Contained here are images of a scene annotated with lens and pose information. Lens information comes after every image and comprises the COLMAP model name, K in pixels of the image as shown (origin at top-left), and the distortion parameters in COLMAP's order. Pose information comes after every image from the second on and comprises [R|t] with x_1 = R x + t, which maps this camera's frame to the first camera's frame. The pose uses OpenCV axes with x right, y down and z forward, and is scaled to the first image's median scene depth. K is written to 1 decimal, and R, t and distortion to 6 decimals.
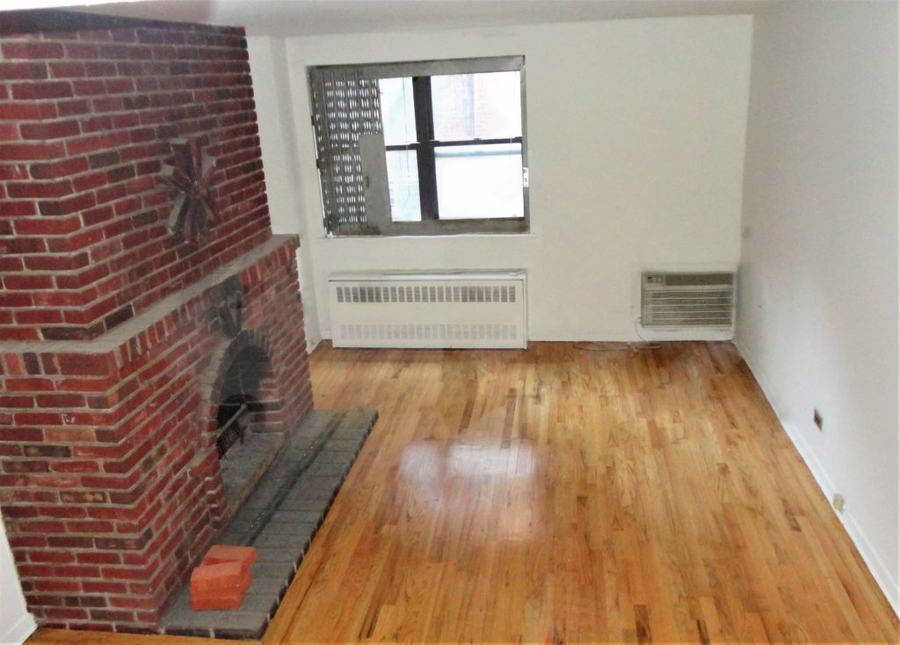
lens RADIAL K [[880.0, 0, 452.5], [0, 880.0, 323.8], [0, 0, 1]] dist [-0.008454, 0.000000]
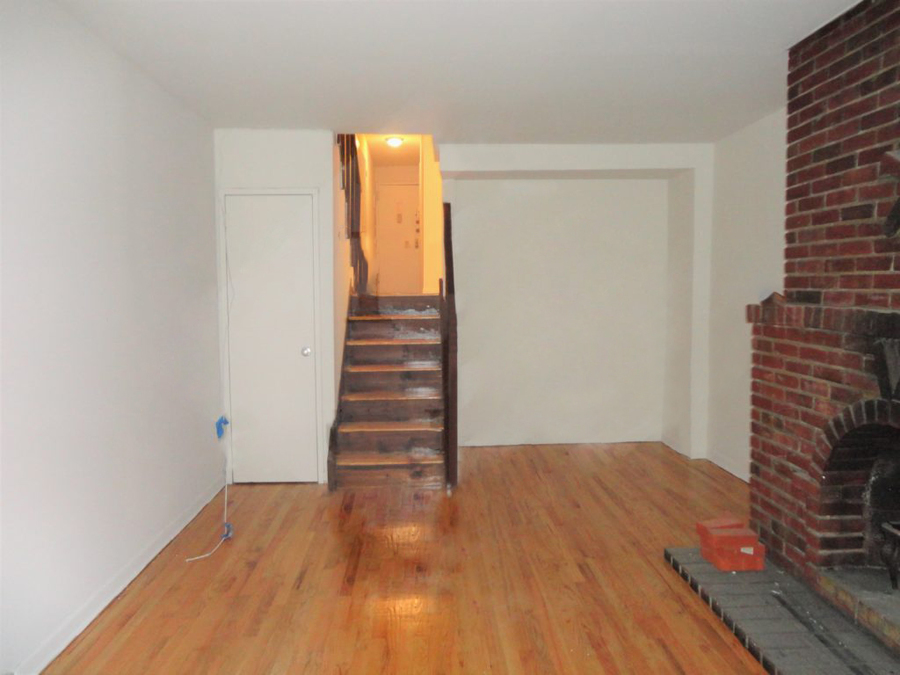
lens RADIAL K [[691.1, 0, 453.9], [0, 691.1, 336.4], [0, 0, 1]] dist [-0.005314, -0.000719]
pose [[-0.983500, 0.067304, -0.167925, 0.206315], [0.002509, 0.933206, 0.359333, -0.269853], [0.180893, 0.352982, -0.917977, 1.698101]]
